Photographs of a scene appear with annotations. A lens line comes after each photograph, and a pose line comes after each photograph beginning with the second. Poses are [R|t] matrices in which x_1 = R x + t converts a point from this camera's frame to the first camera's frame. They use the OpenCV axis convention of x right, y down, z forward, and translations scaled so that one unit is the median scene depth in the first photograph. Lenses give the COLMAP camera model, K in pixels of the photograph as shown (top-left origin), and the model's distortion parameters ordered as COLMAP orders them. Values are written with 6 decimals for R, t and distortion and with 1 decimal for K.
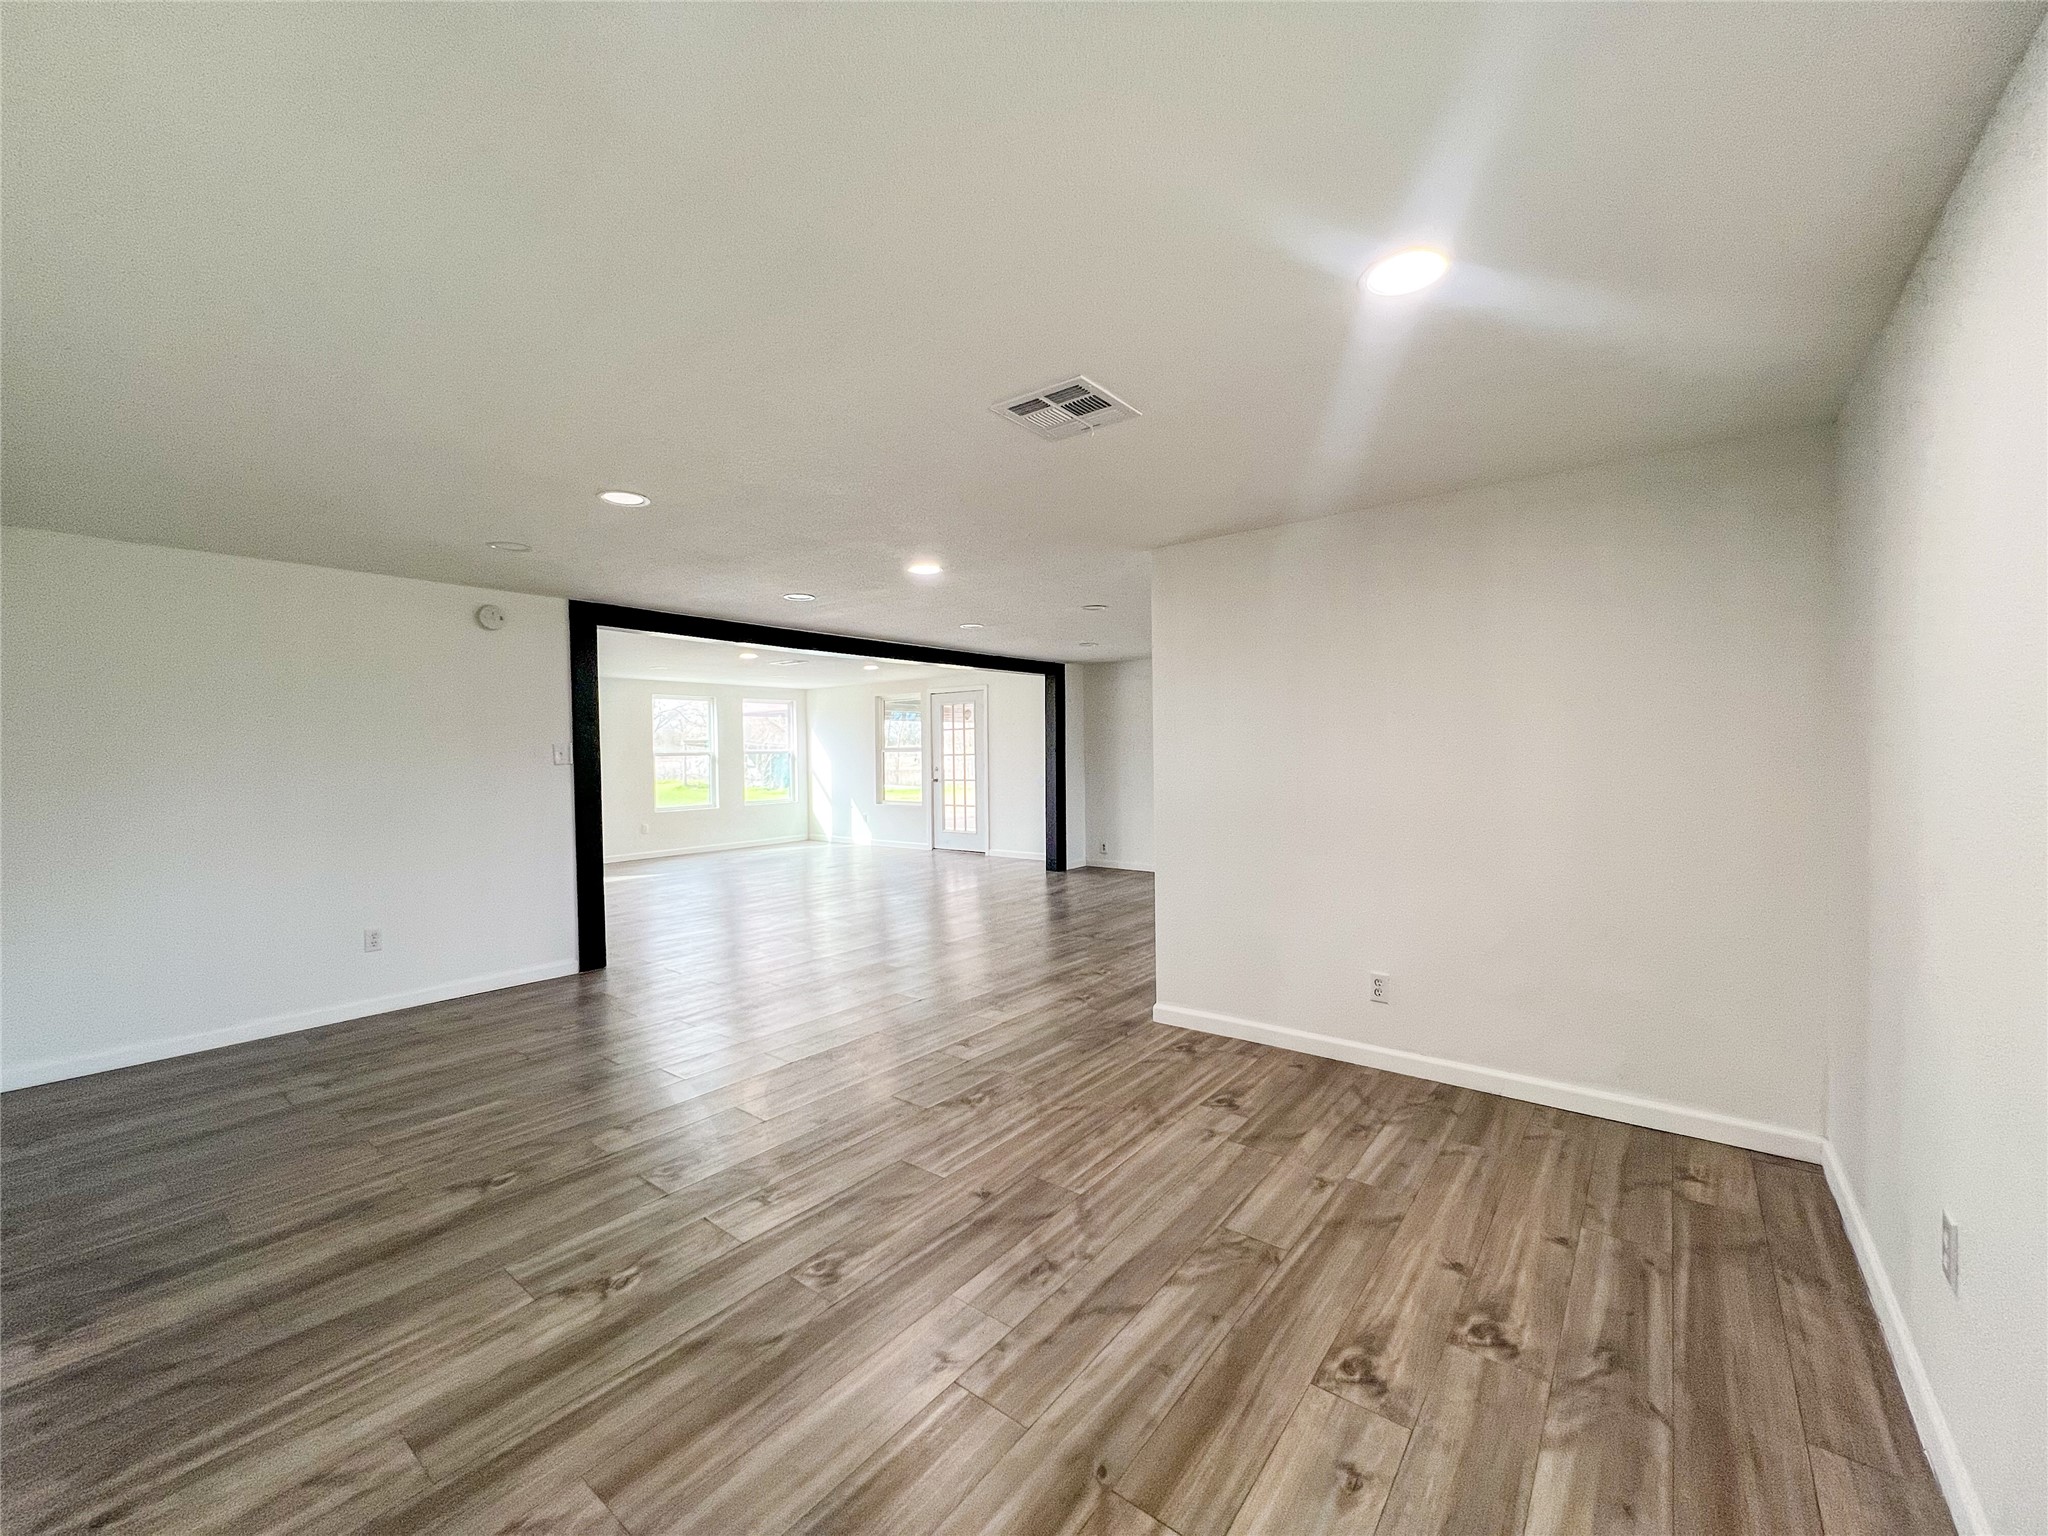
lens RADIAL K [[822.6, 0, 1020.5], [0, 822.6, 764.5], [0, 0, 1]] dist [-0.003601, 0.000831]
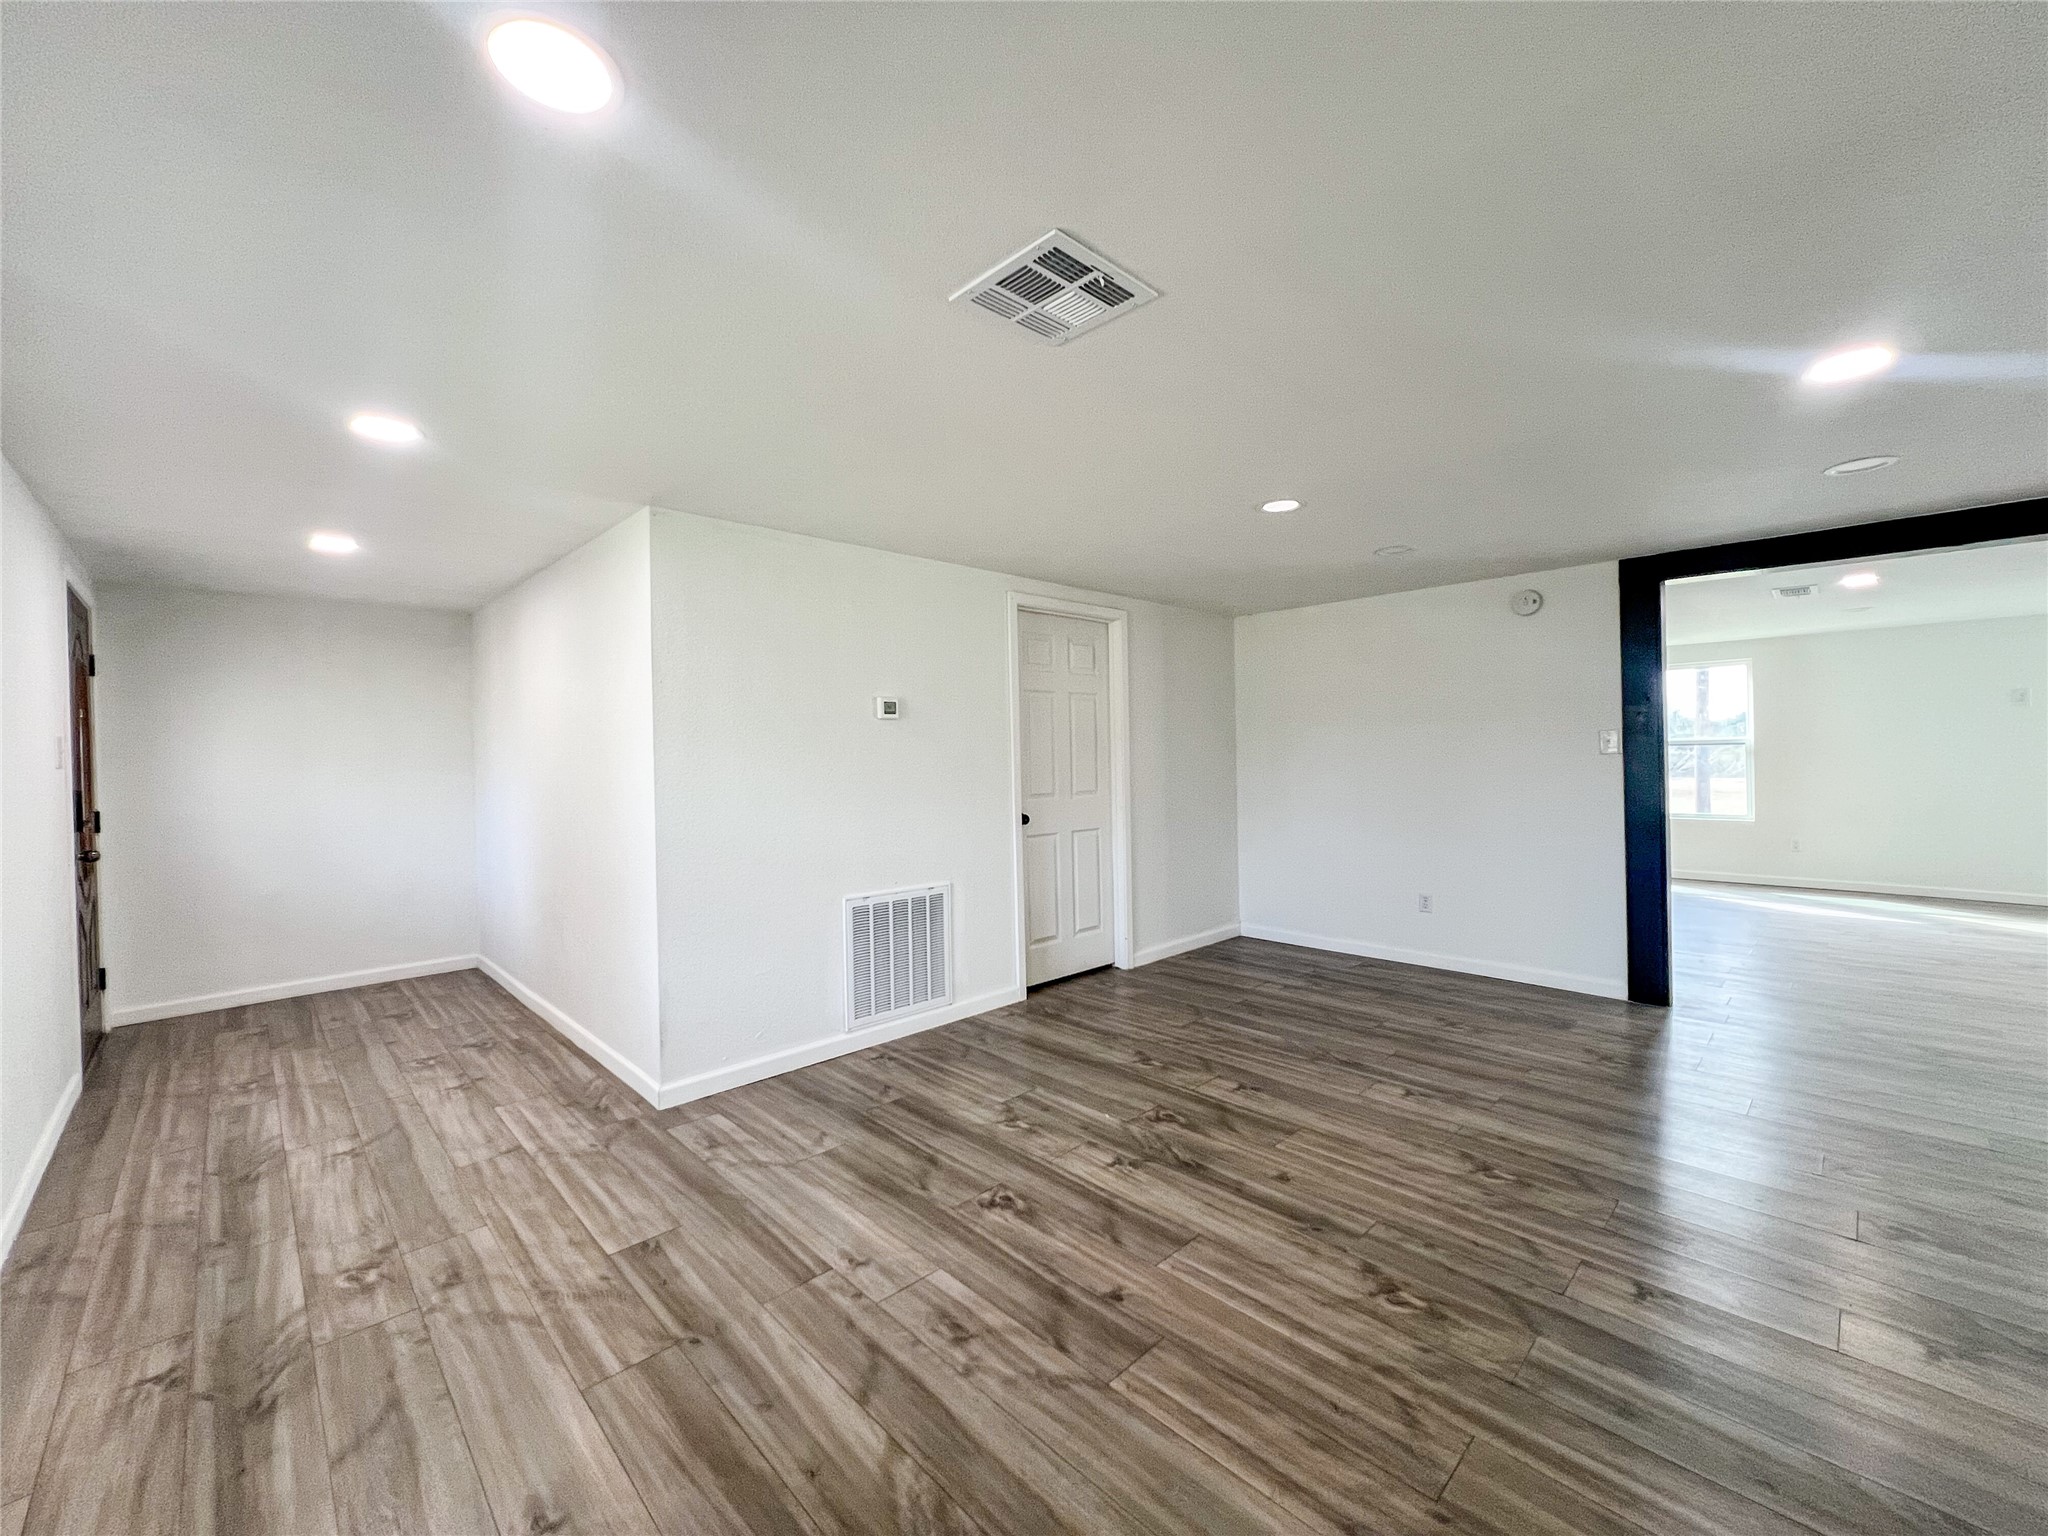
lens RADIAL K [[822.6, 0, 1032.2], [0, 822.6, 760.7], [0, 0, 1]] dist [-0.003601, 0.000831]
pose [[-0.132225, 0.019236, -0.991033, 0.822836], [0.005363, 0.999811, 0.018691, -0.025695], [0.991205, -0.002844, -0.132303, 1.103410]]
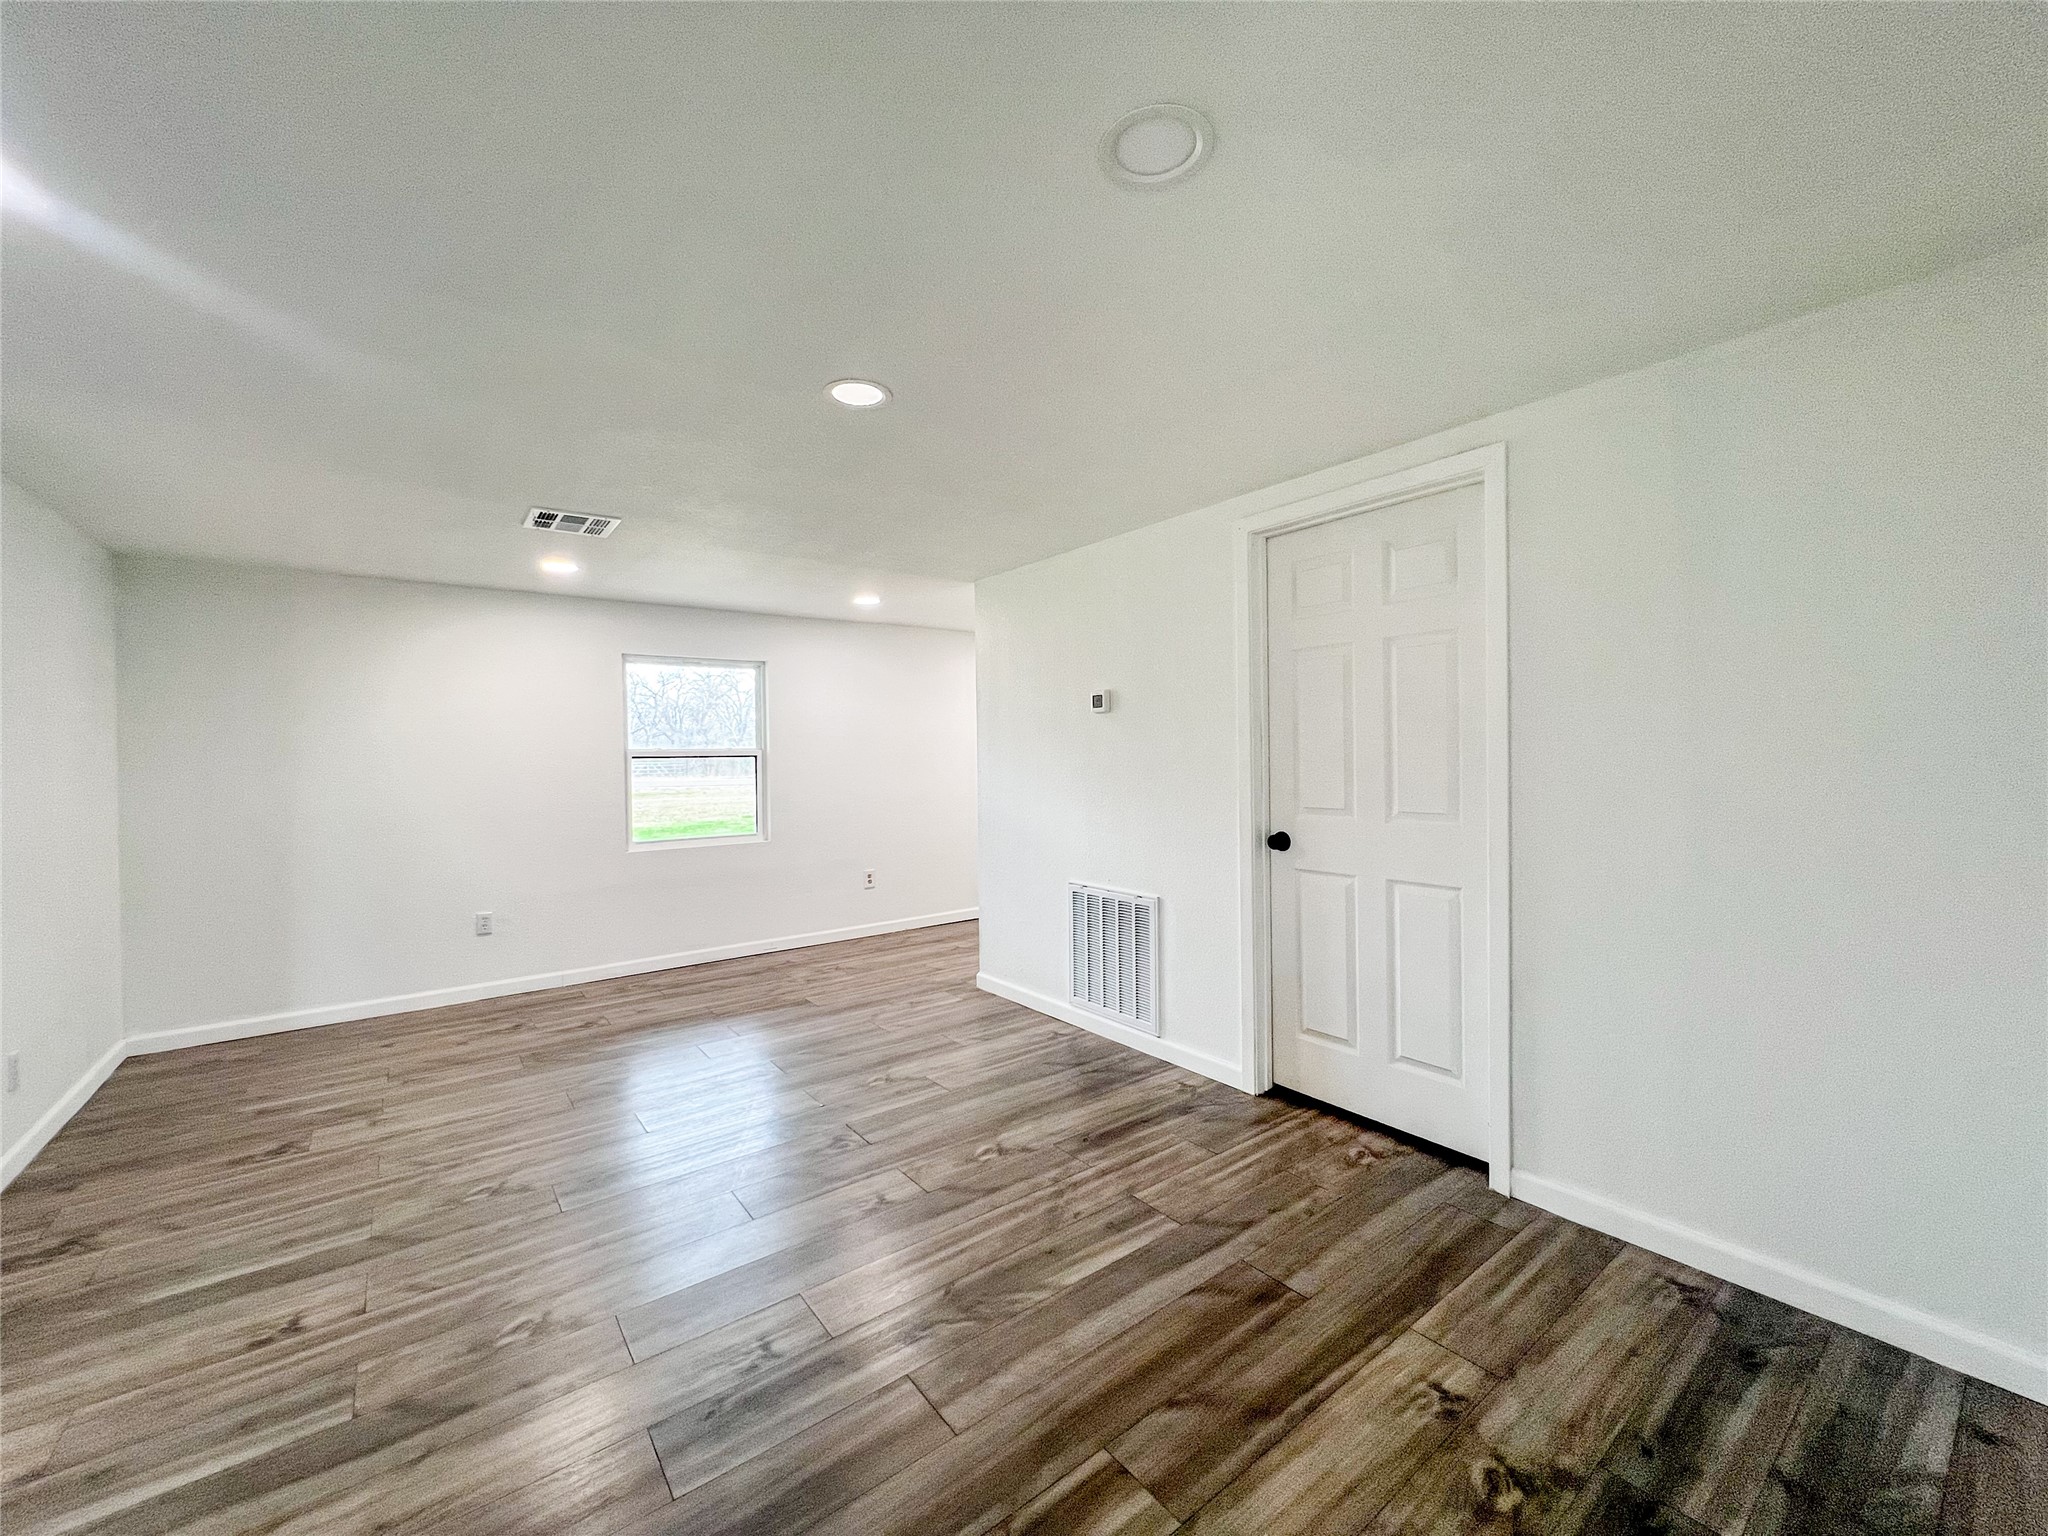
lens RADIAL K [[815.9, 0, 1008.1], [0, 815.9, 767.7], [0, 0, 1]] dist [-0.002862, 0.000633]
pose [[-0.965201, 0.023122, 0.260486, -1.050816], [0.031497, 0.999111, 0.028024, -0.020704], [-0.259607, 0.035254, -0.965071, 2.223143]]
